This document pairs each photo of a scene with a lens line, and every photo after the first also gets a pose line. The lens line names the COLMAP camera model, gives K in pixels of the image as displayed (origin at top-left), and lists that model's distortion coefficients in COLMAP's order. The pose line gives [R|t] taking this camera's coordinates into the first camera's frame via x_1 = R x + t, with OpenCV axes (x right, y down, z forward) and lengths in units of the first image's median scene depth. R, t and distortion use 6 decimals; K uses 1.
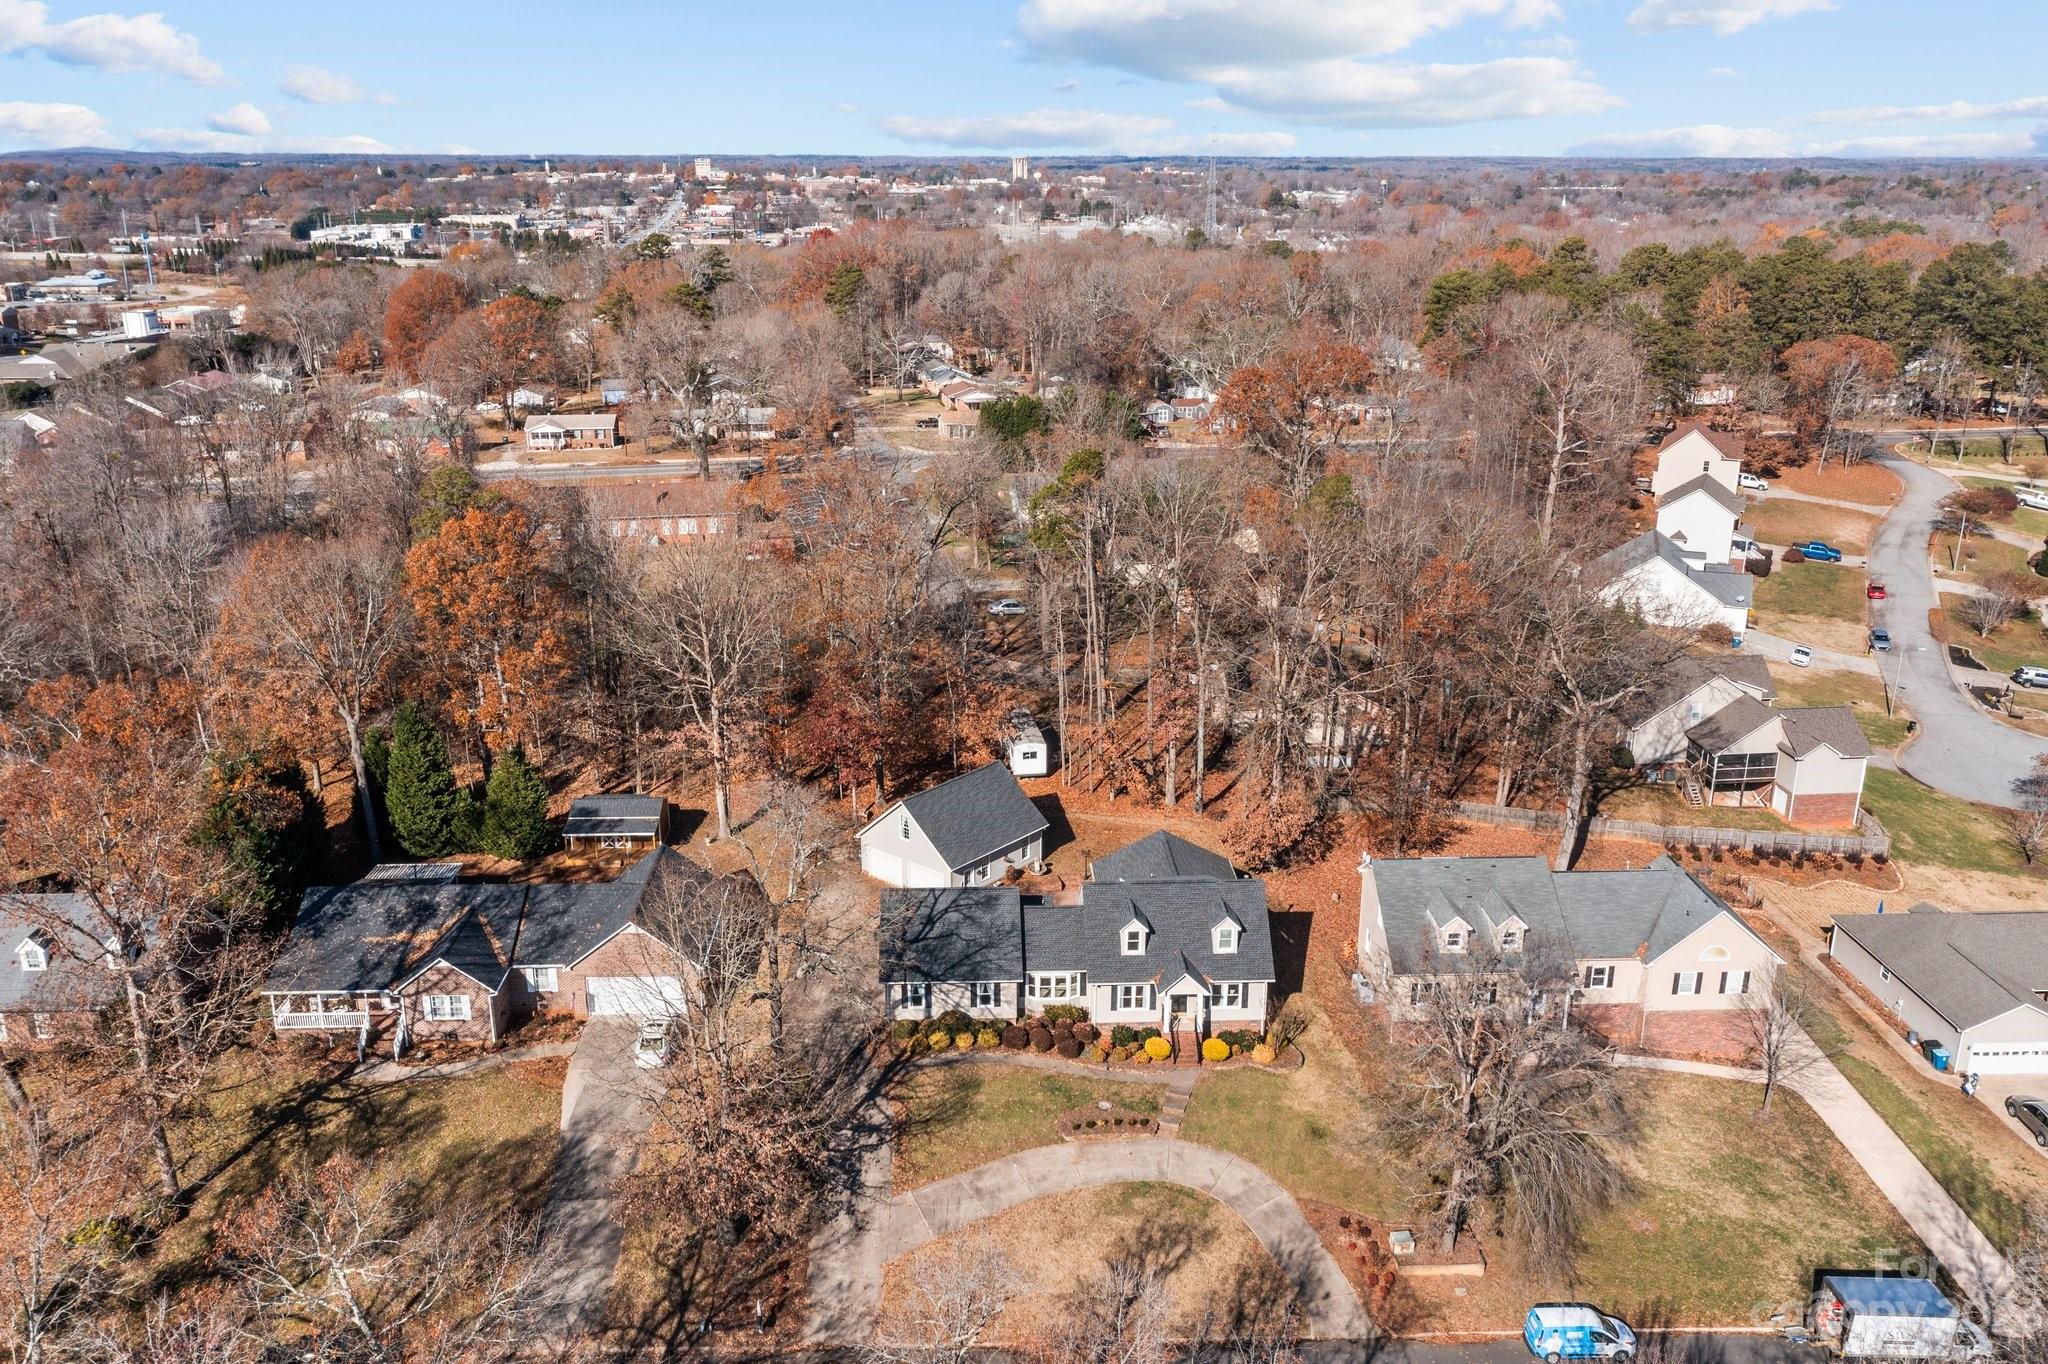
lens RADIAL K [[1647.2, 0, 1024.0], [0, 1647.2, 682.0], [0, 0, 1]] dist [0.003148, -0.002030]
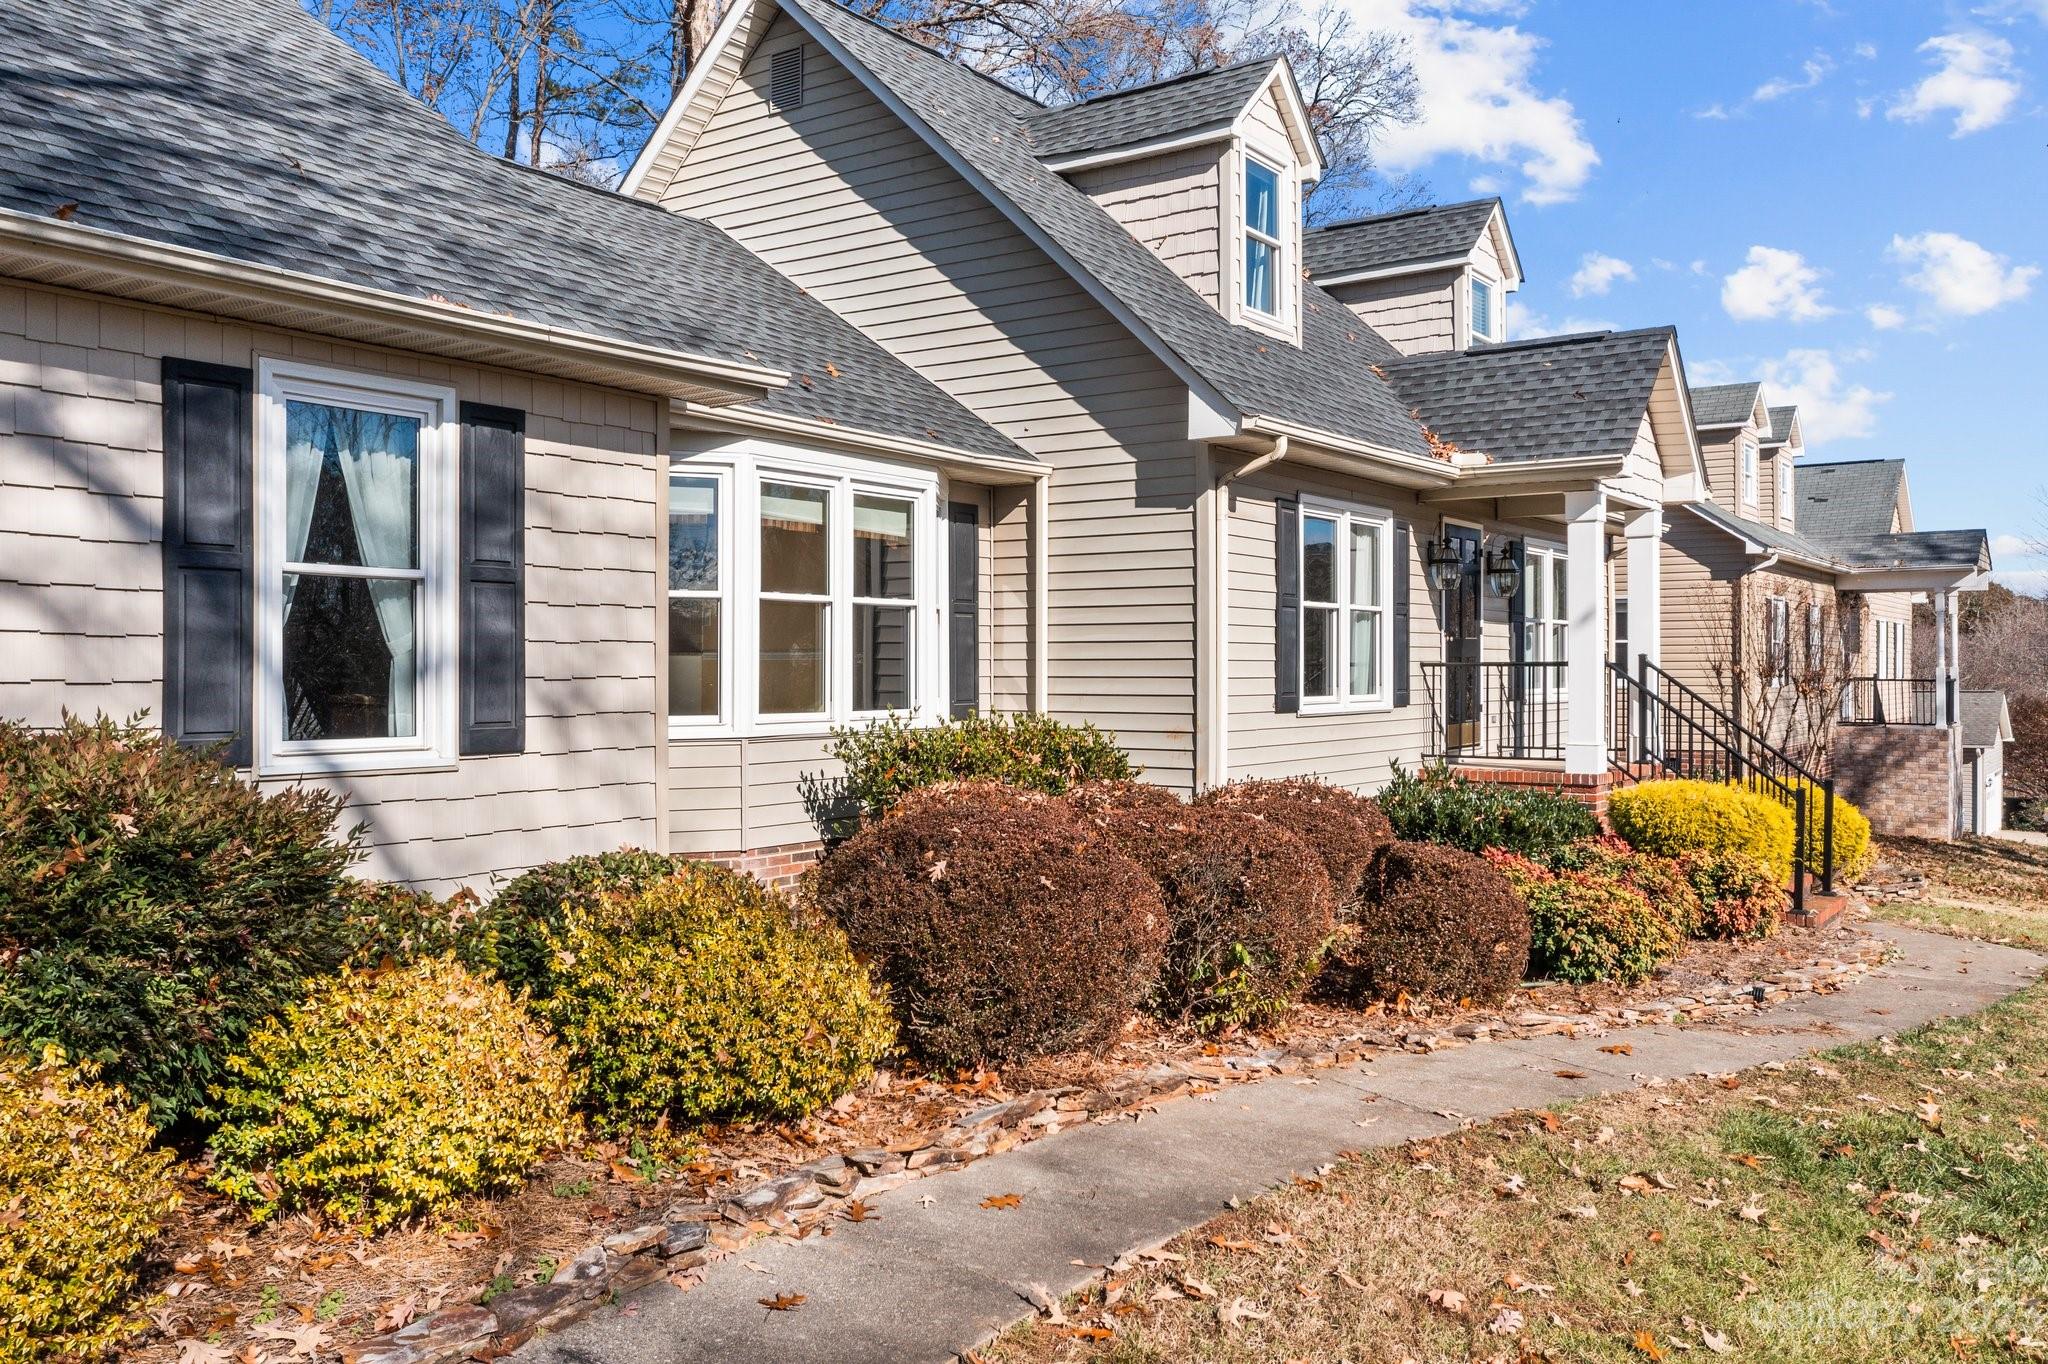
lens RADIAL K [[1647.4, 0, 1024.0], [0, 1647.4, 682.0], [0, 0, 1]] dist [-0.002437, -0.000727]
pose [[0.616264, -0.010736, 0.787466, -0.063821], [0.252069, 0.949994, -0.184316, 0.216738], [-0.746109, 0.312083, 0.588154, 0.938493]]
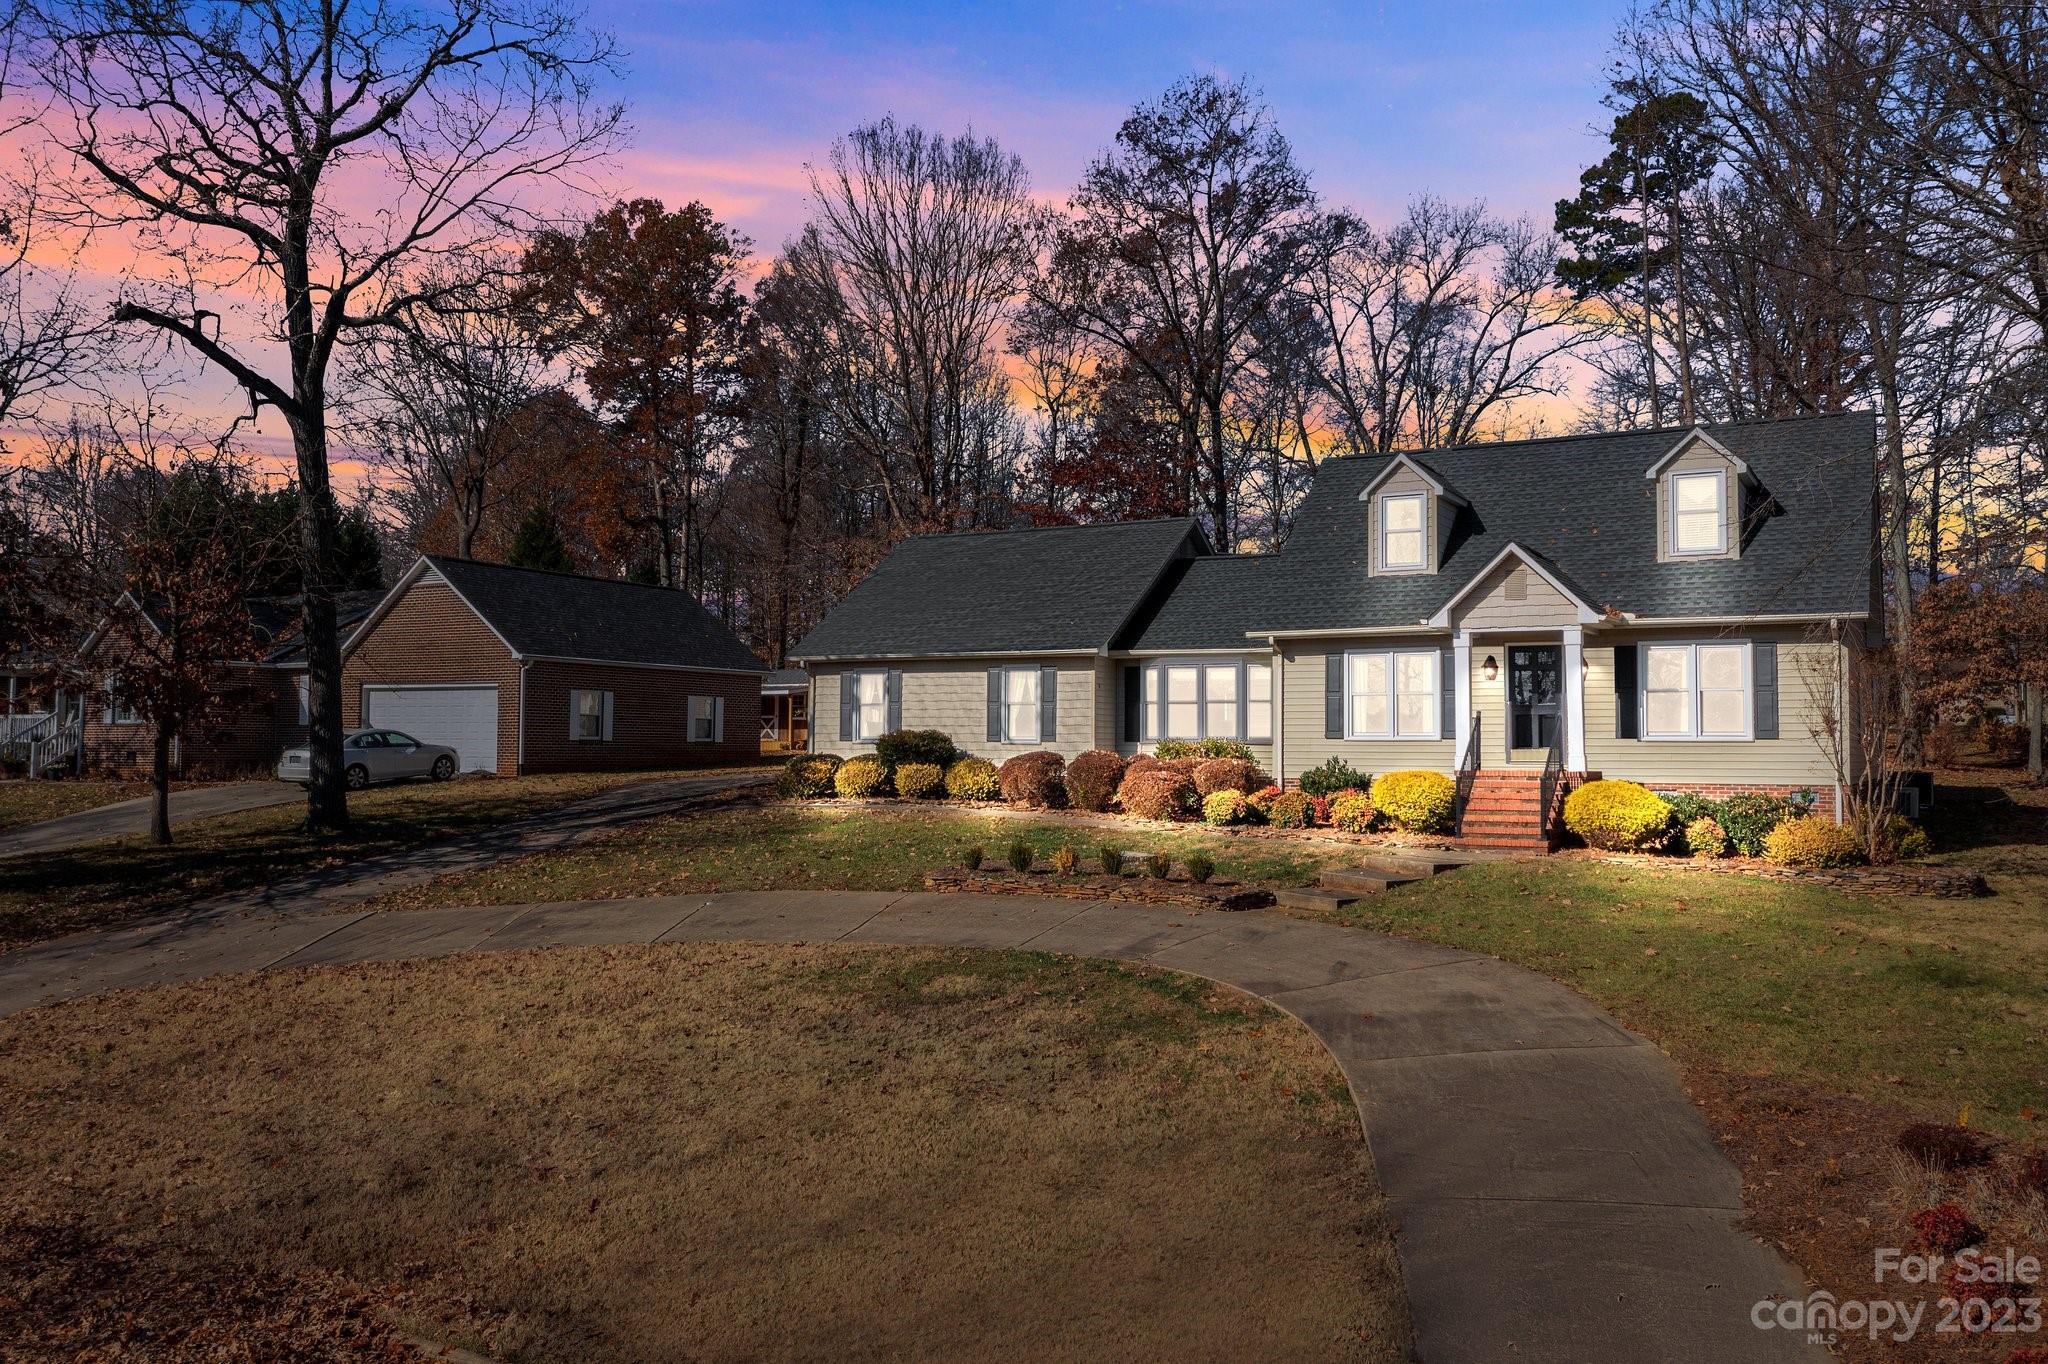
lens RADIAL K [[1628.4, 0, 1024.0], [0, 1628.4, 682.0], [0, 0, 1]] dist [0.000636, 0.004170]
pose [[0.847839, -0.021666, -0.529812, 0.176355], [-0.172096, 0.933834, -0.313587, 0.303376], [0.501550, 0.357050, 0.788012, 0.706629]]
